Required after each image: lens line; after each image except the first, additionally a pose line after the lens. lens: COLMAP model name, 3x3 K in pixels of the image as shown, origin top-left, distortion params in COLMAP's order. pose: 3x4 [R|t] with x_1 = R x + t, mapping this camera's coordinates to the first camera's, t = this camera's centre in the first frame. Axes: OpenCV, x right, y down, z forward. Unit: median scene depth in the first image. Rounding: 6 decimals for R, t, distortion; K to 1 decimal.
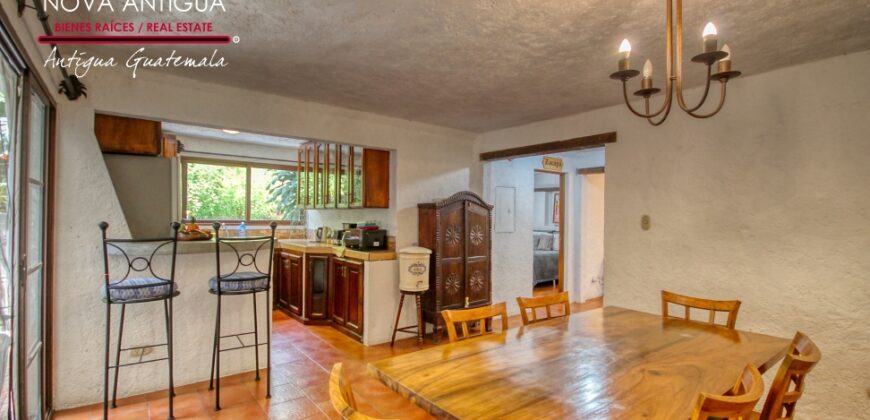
lens RADIAL K [[404.7, 0, 441.8], [0, 404.7, 215.8], [0, 0, 1]] dist [-0.001097, -0.000150]
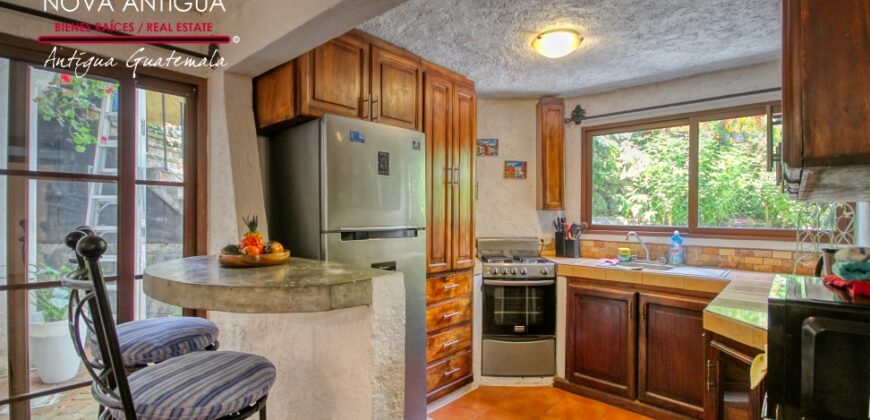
lens RADIAL K [[404.7, 0, 441.8], [0, 404.7, 215.8], [0, 0, 1]] dist [-0.001097, -0.000150]
pose [[0.179529, -0.008040, -0.983720, -0.049160], [-0.002760, 0.999959, -0.008676, 0.002235], [0.983749, 0.004273, 0.179499, 0.811207]]
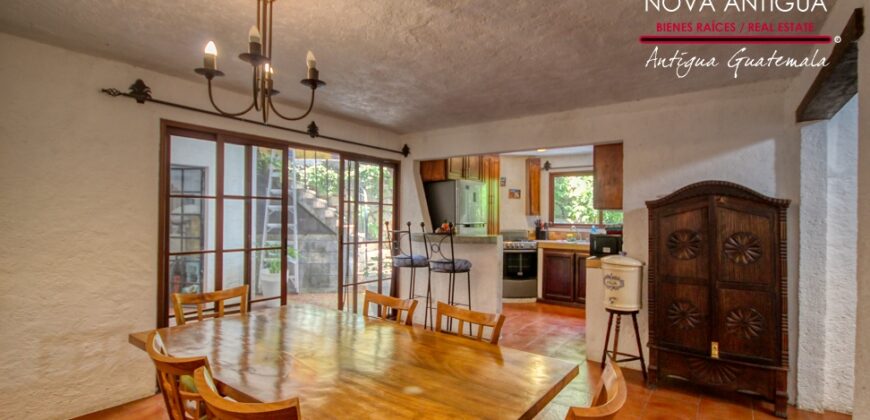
lens RADIAL K [[404.7, 0, 441.8], [0, 404.7, 215.8], [0, 0, 1]] dist [-0.001097, -0.000150]
pose [[0.274836, -0.012820, -0.961406, 0.591412], [-0.004211, 0.999885, -0.014536, 0.008507], [0.961482, 0.008043, 0.274750, 0.405087]]
